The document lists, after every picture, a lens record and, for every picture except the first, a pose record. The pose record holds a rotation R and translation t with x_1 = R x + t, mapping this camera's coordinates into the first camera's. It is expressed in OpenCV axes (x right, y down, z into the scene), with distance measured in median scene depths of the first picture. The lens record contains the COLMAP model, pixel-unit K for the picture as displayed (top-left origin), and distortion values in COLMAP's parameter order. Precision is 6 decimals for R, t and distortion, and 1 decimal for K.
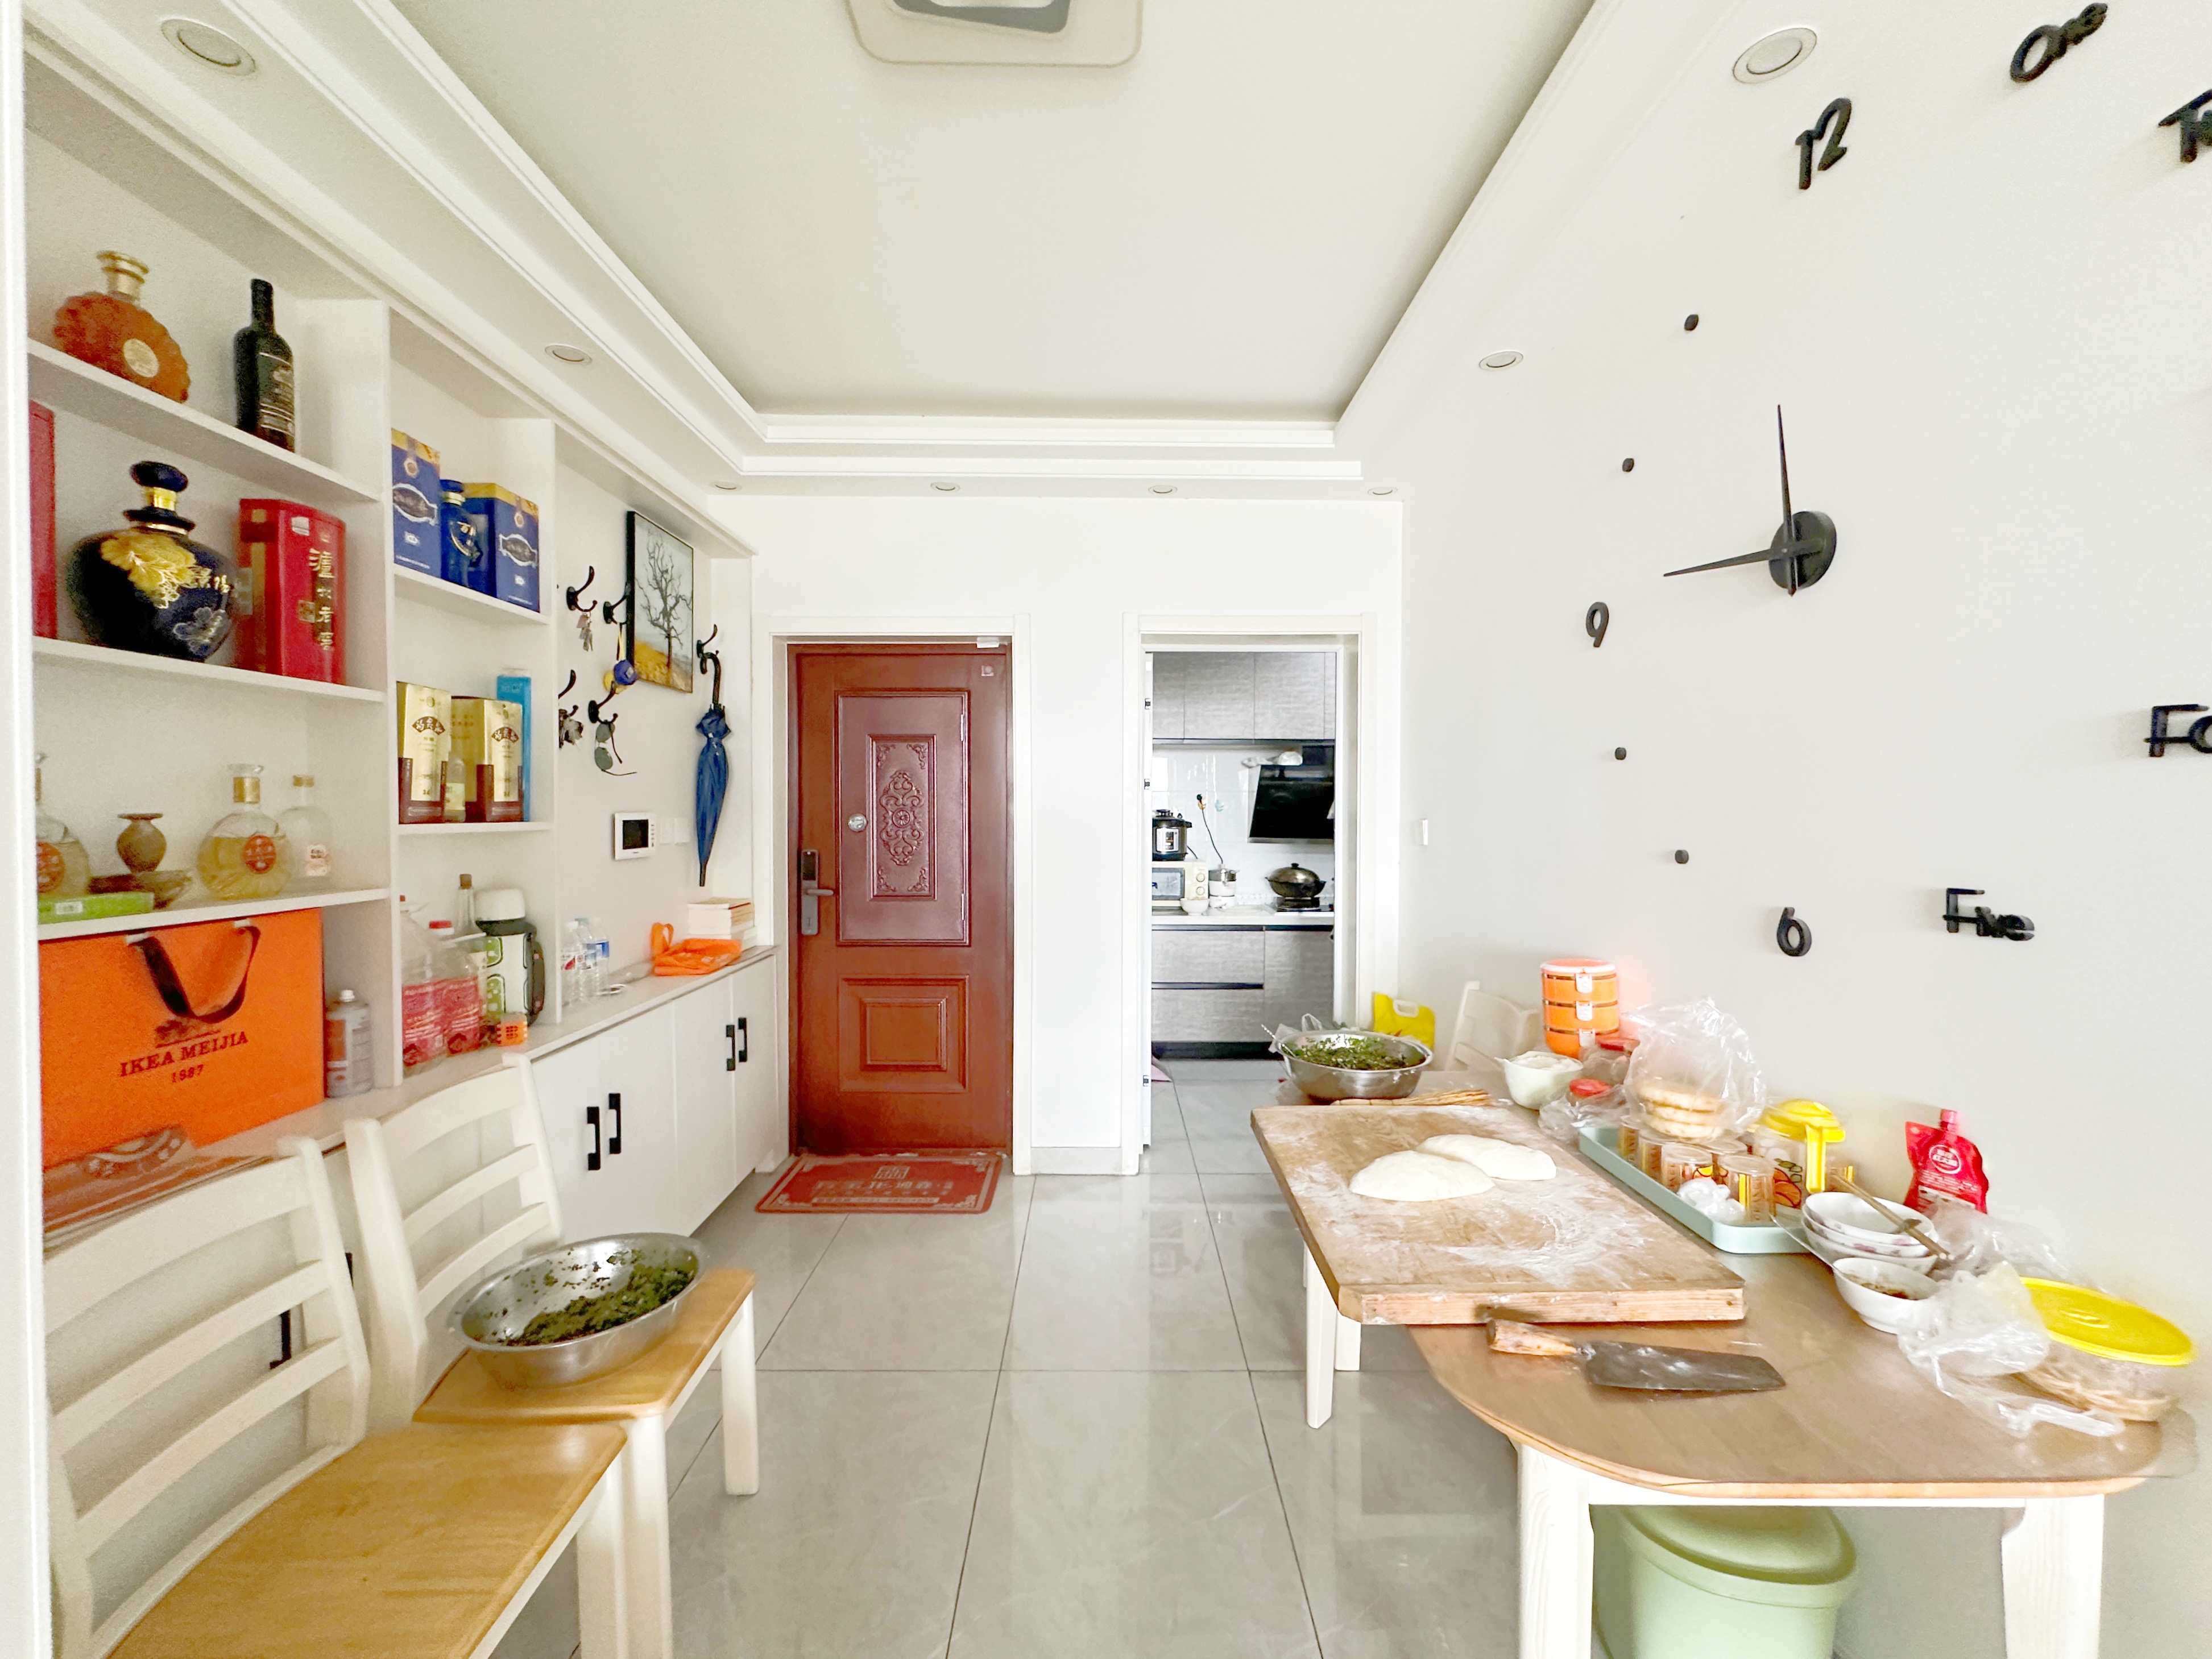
lens RADIAL K [[886.9, 0, 1106.0], [0, 886.9, 829.5], [0, 0, 1]] dist [-0.000564, -0.000037]
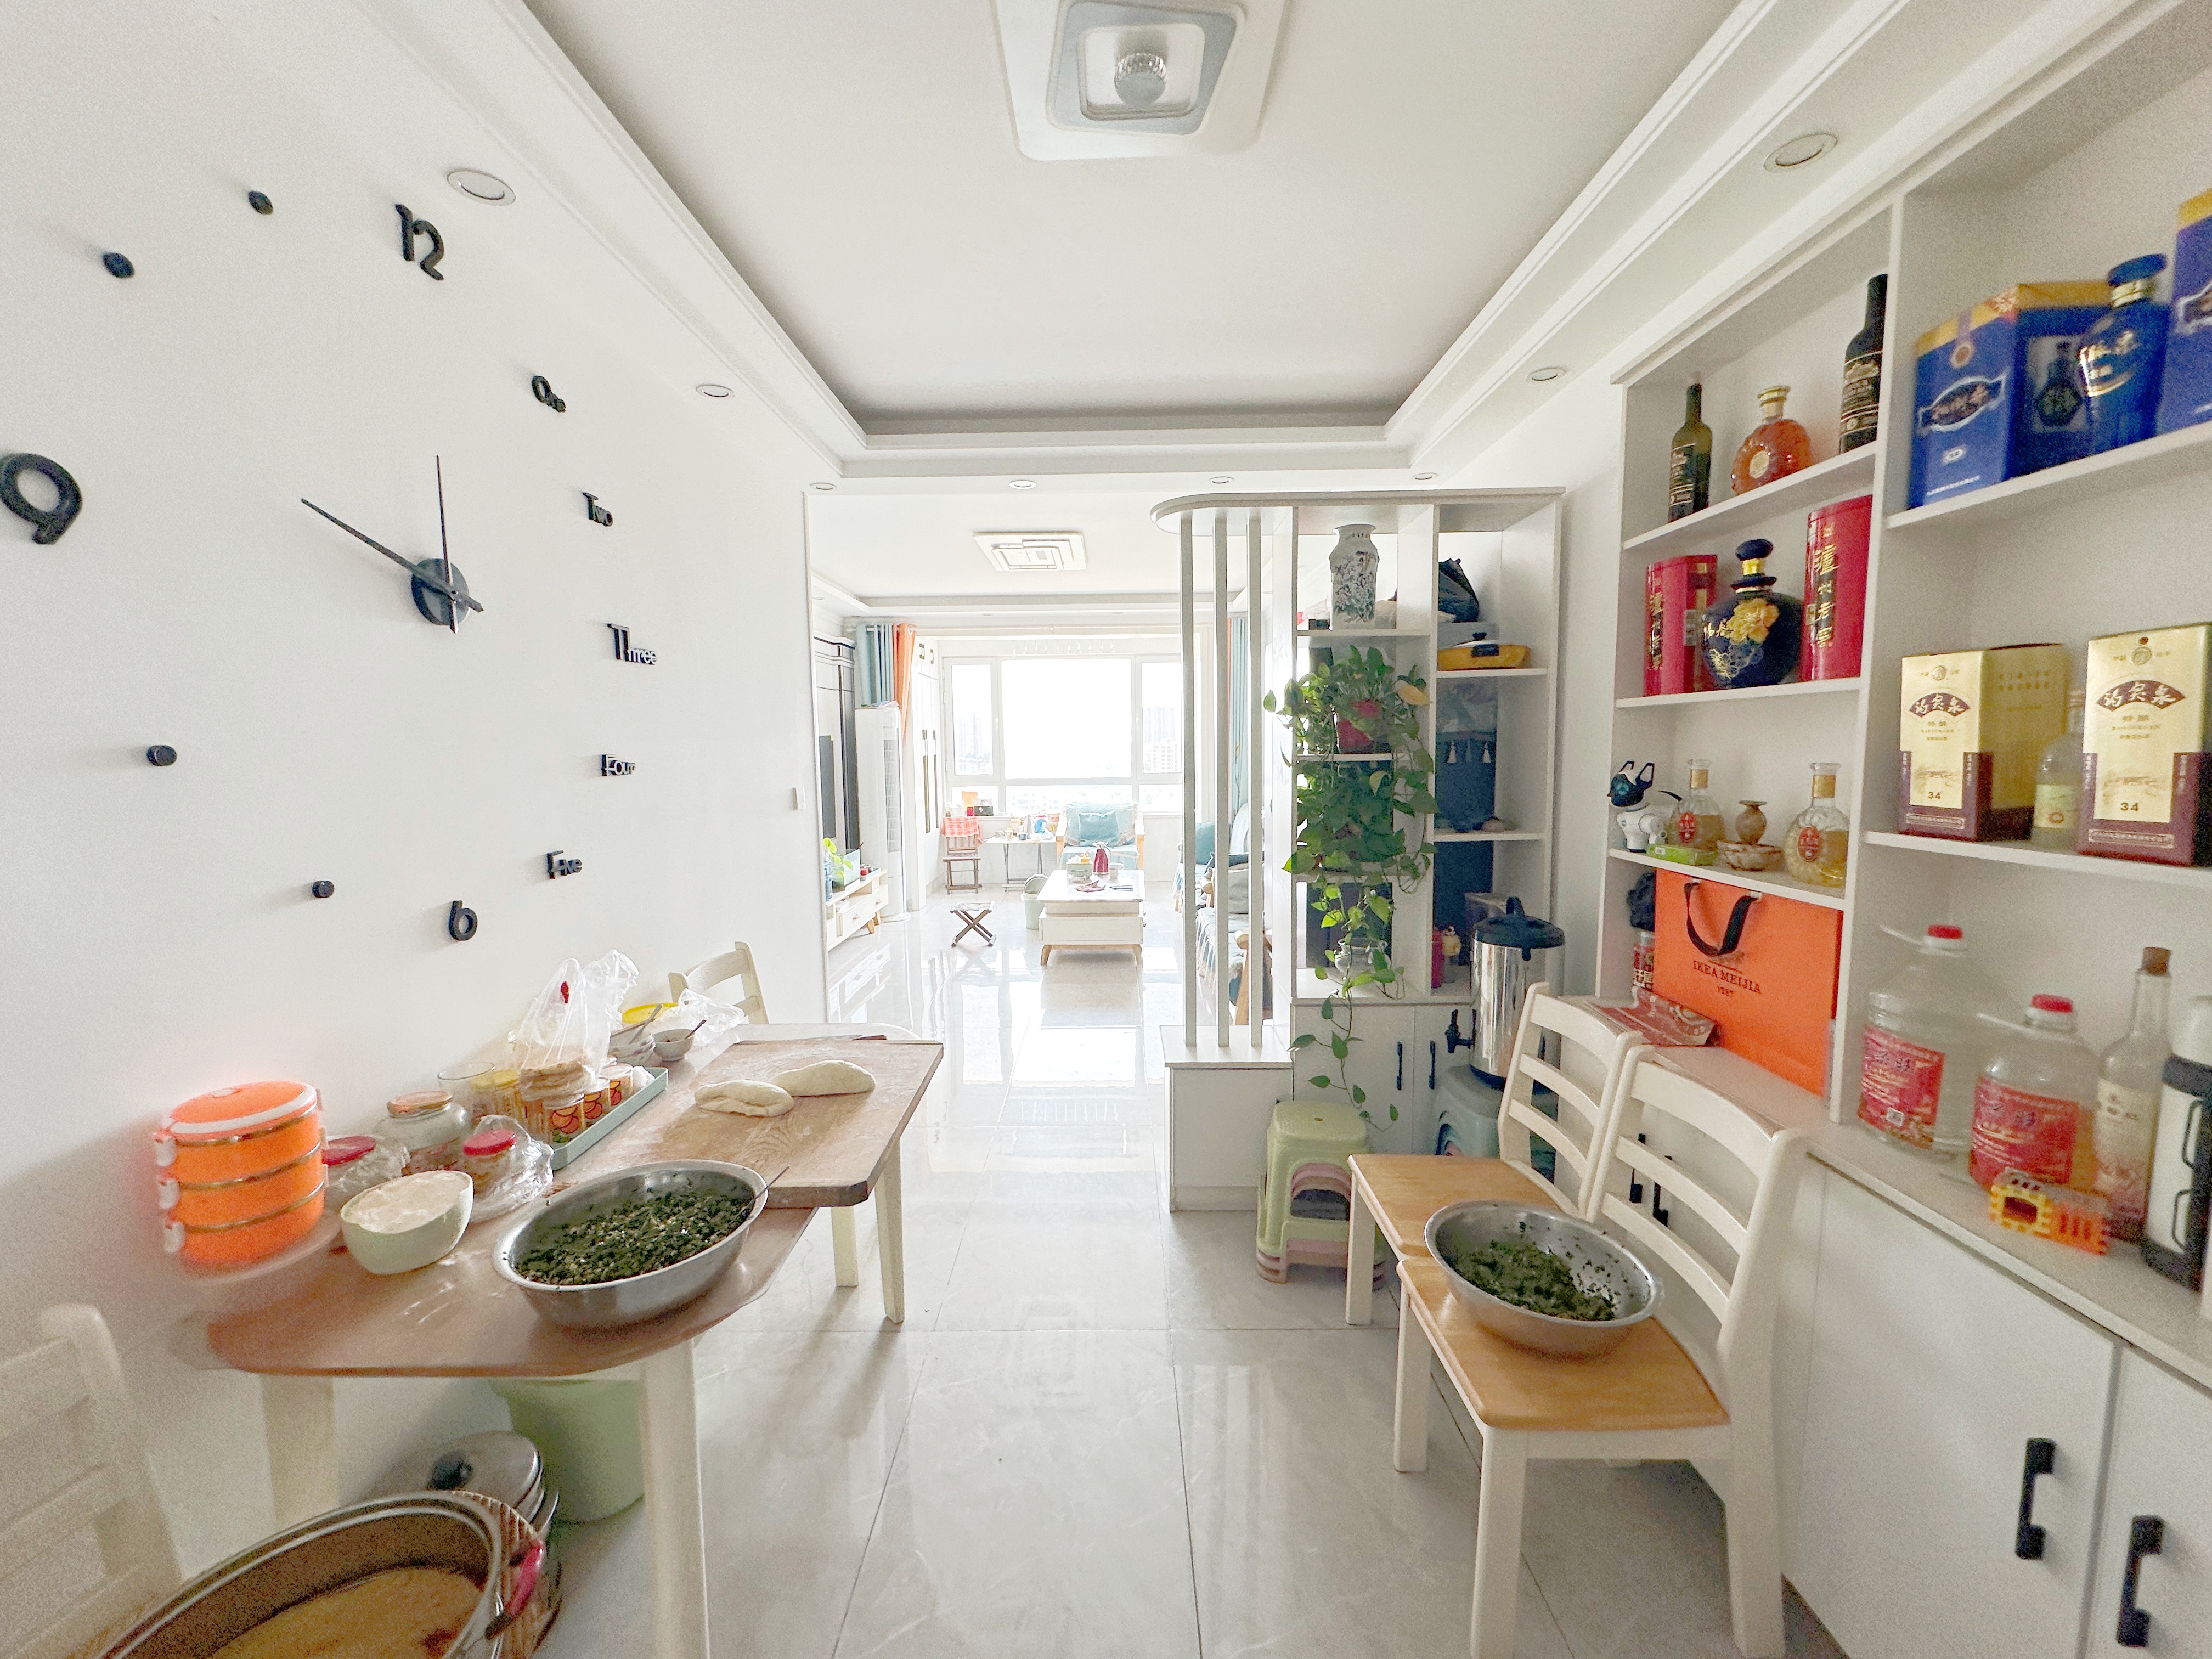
lens RADIAL K [[887.0, 0, 1106.0], [0, 887.0, 829.5], [0, 0, 1]] dist [-0.000564, -0.000037]
pose [[-0.999706, 0.008266, 0.022800, -0.076308], [0.010972, 0.992560, 0.121265, -0.100422], [-0.021628, 0.121480, -0.992358, 1.578781]]
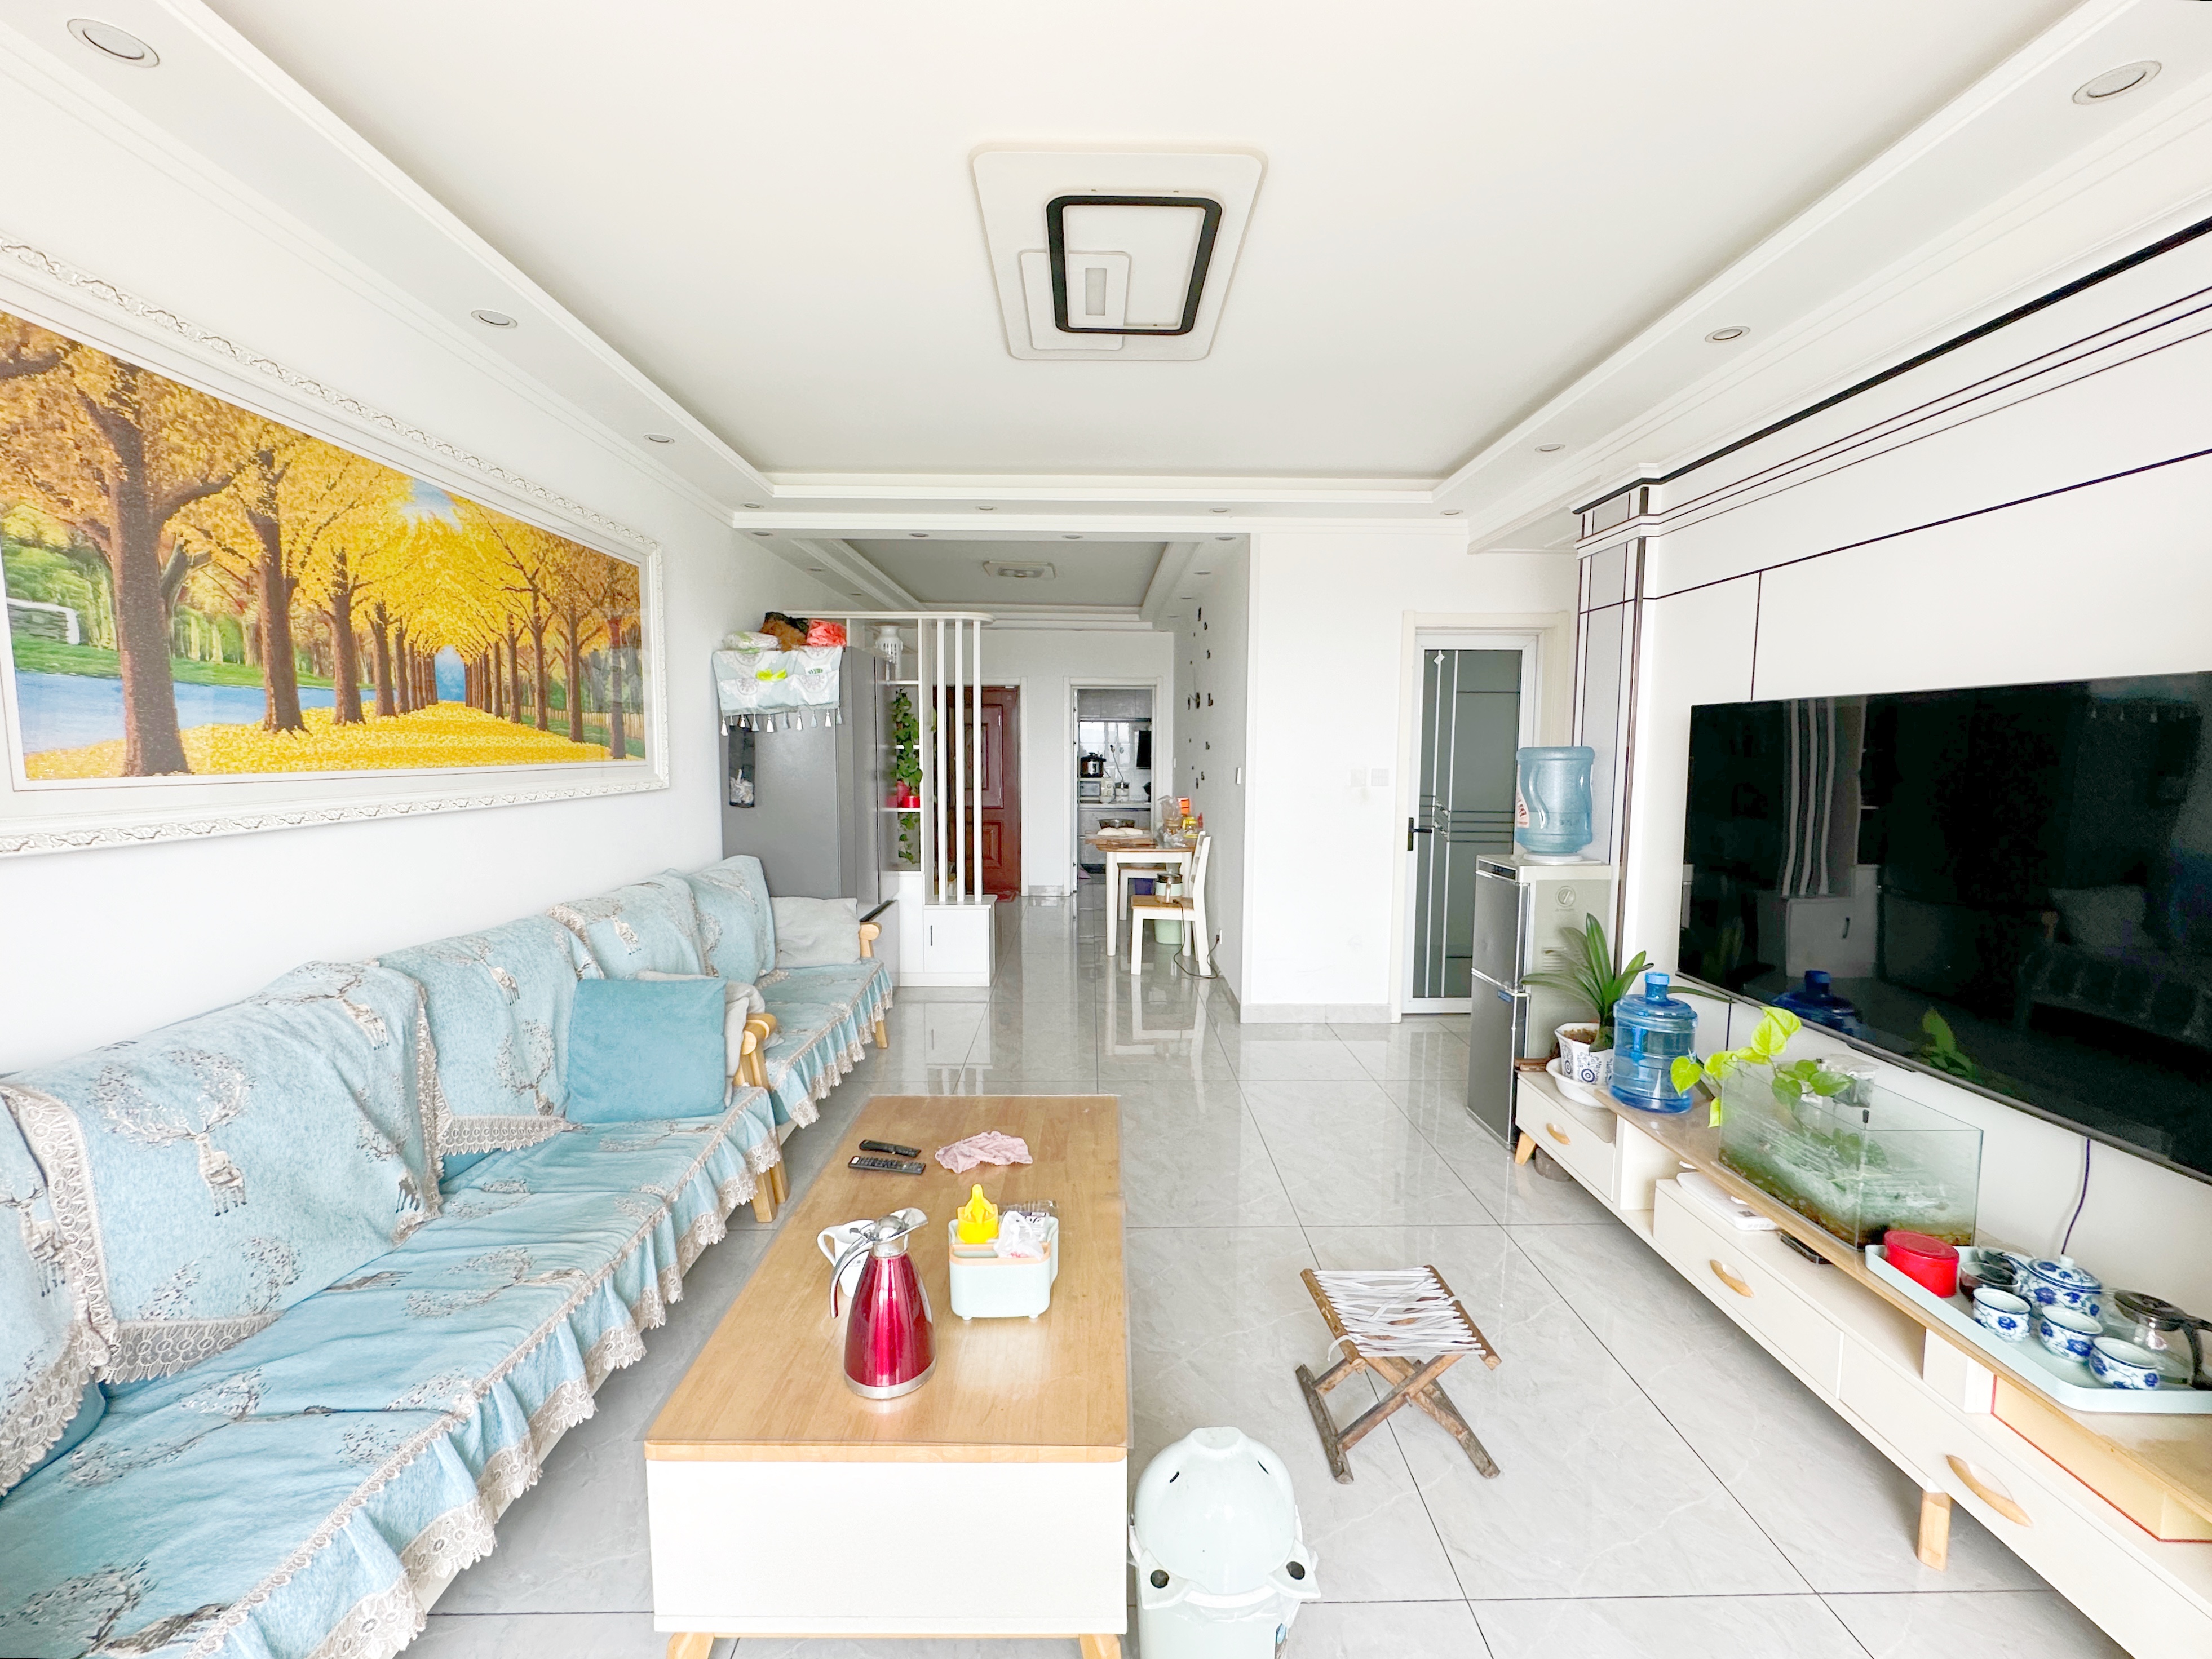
lens RADIAL K [[887.0, 0, 1106.0], [0, 887.0, 829.5], [0, 0, 1]] dist [-0.000564, -0.000037]
pose [[0.999942, 0.000706, 0.010789, 0.080025], [-0.001498, 0.997291, 0.073543, 0.003559], [-0.010708, -0.073554, 0.997234, -1.104214]]
